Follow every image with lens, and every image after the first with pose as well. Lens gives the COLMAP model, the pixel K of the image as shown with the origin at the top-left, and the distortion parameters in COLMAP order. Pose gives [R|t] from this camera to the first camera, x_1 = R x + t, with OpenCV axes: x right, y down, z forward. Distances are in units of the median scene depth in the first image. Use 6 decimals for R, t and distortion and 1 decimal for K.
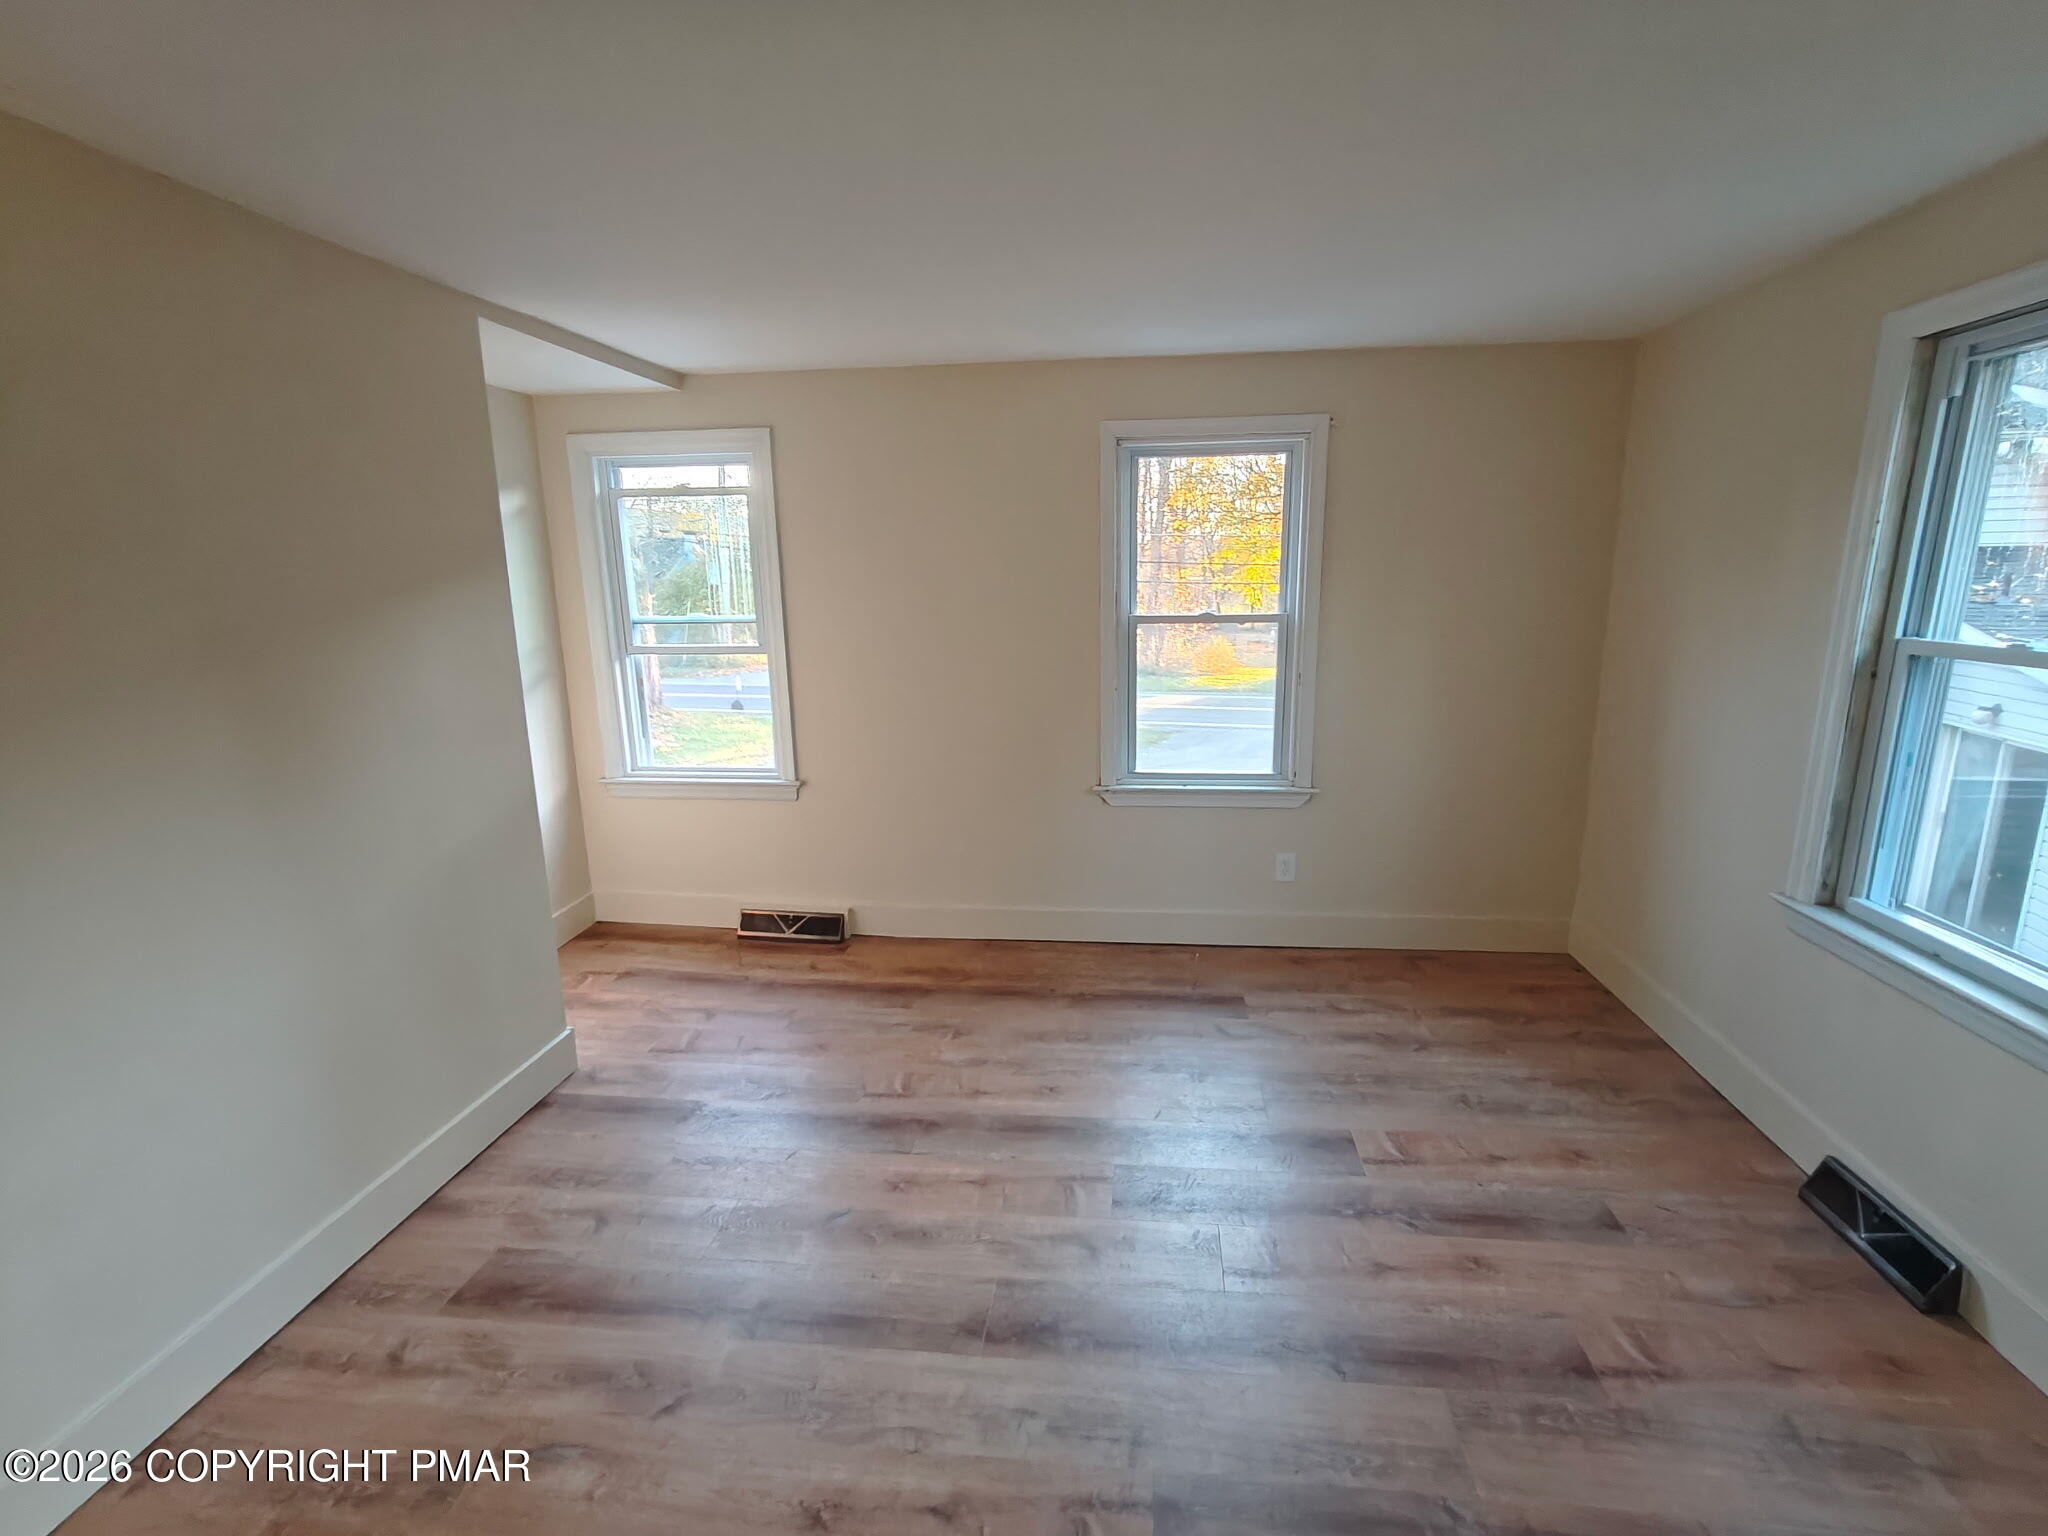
lens RADIAL K [[957.6, 0, 1029.0], [0, 957.6, 779.0], [0, 0, 1]] dist [-0.005092, 0.001243]
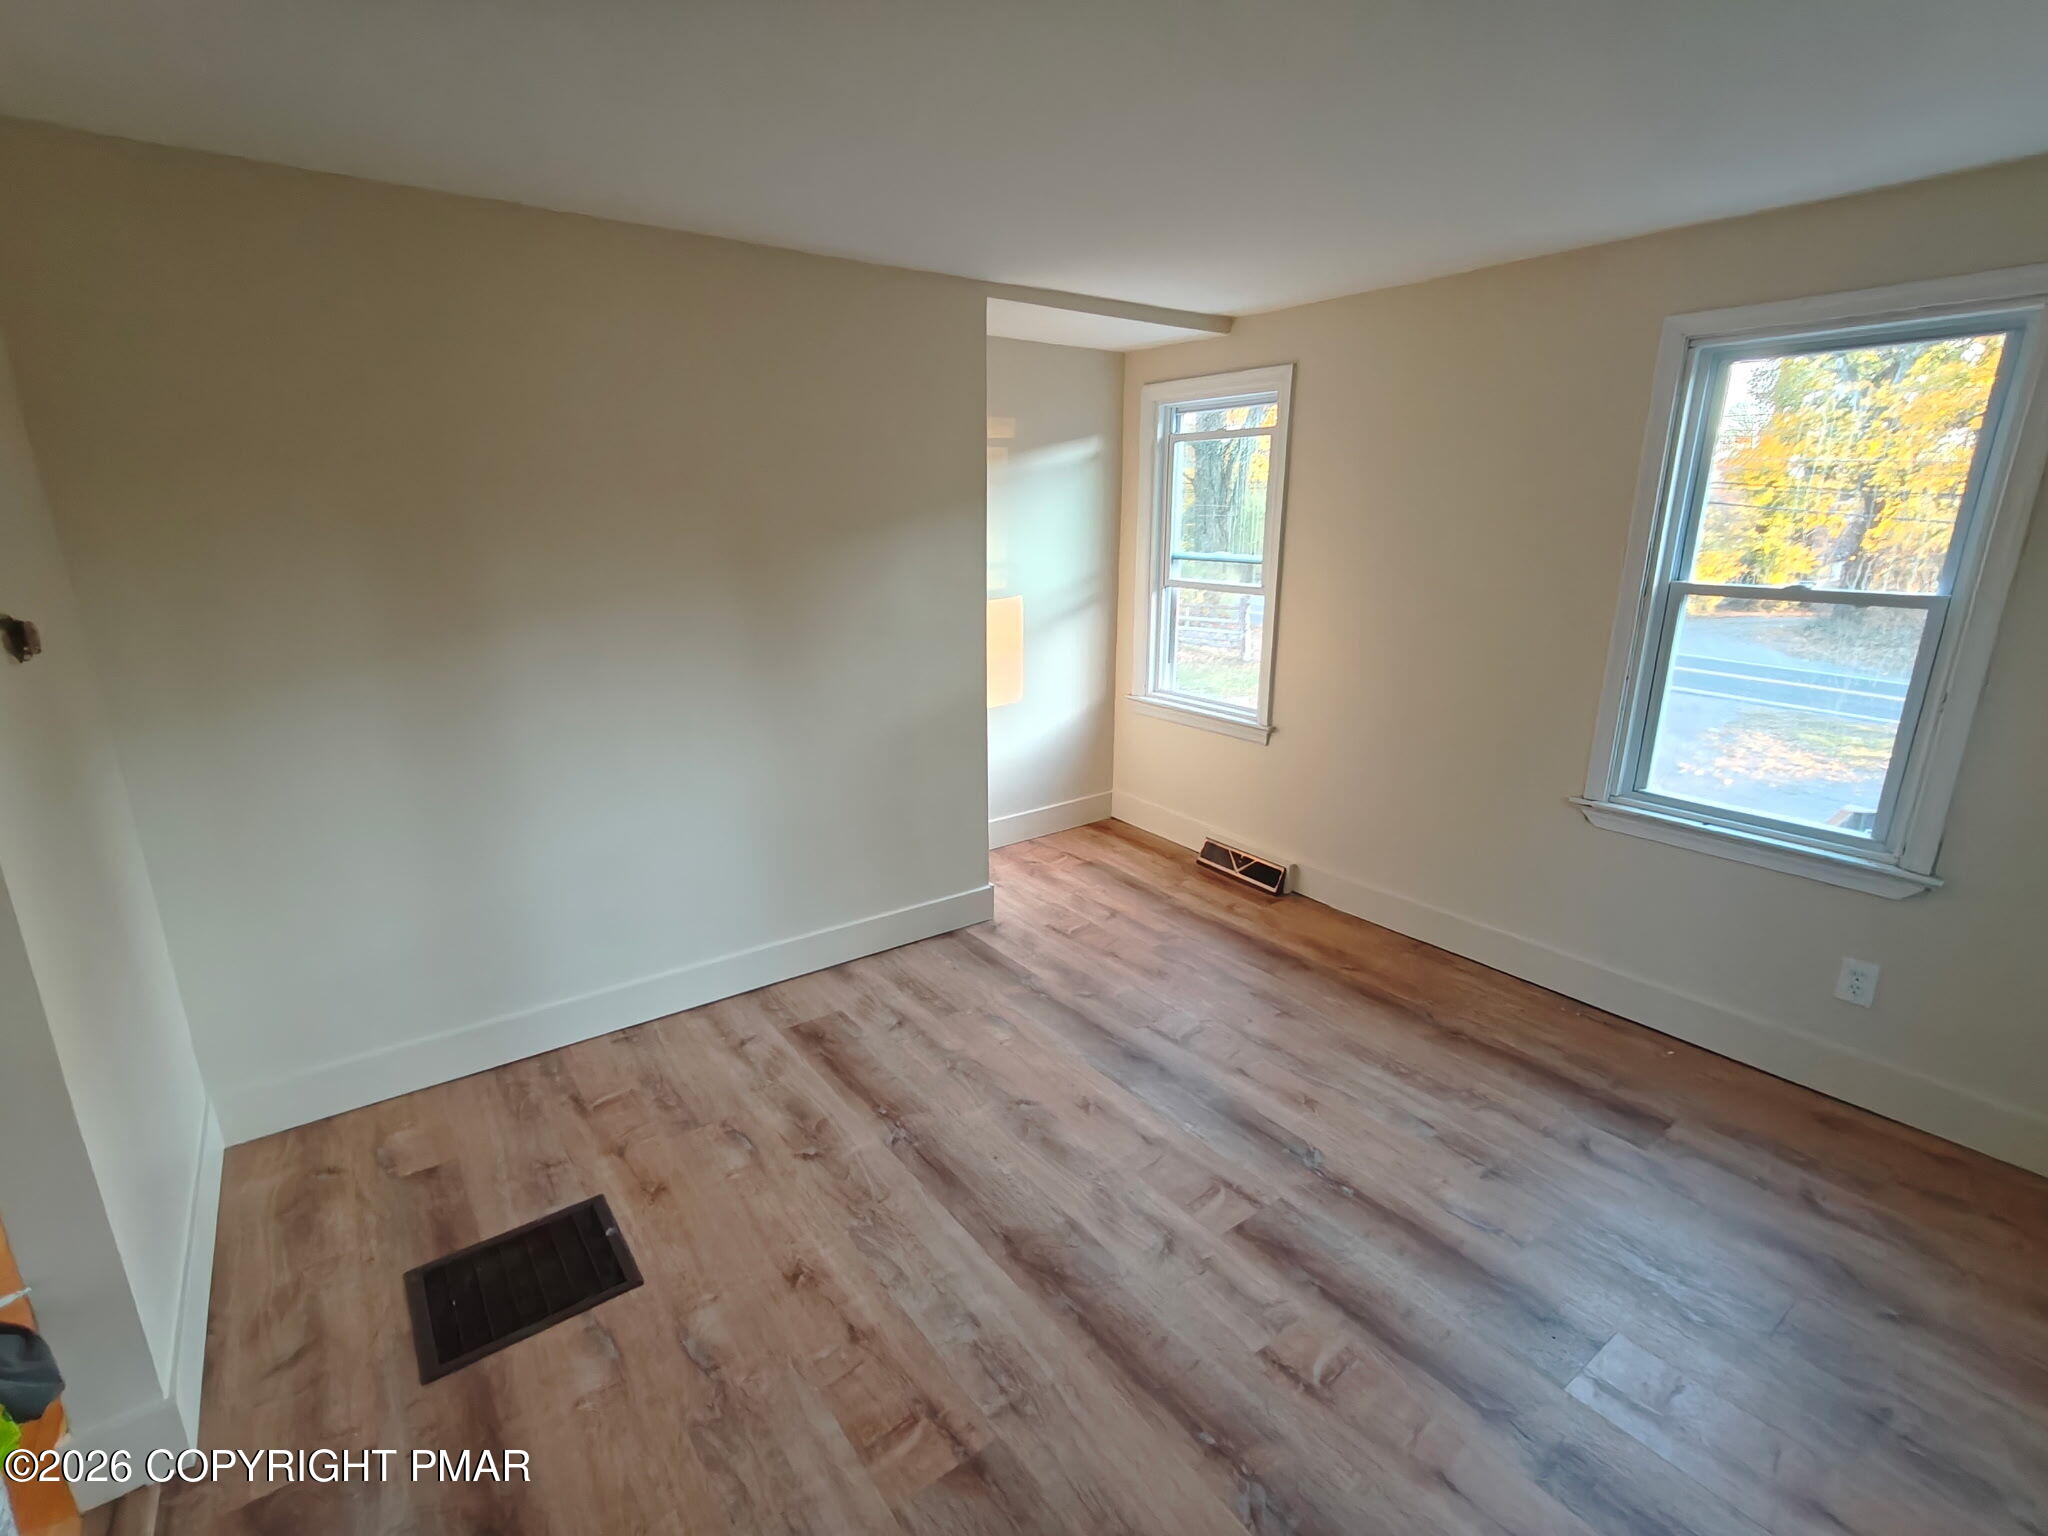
lens RADIAL K [[957.6, 0, 1037.3], [0, 957.6, 774.2], [0, 0, 1]] dist [-0.005092, 0.001243]
pose [[0.686183, 0.208647, -0.696864, 0.327743], [-0.169149, 0.977489, 0.126113, -0.037258], [0.707490, 0.031338, 0.706029, 0.140772]]
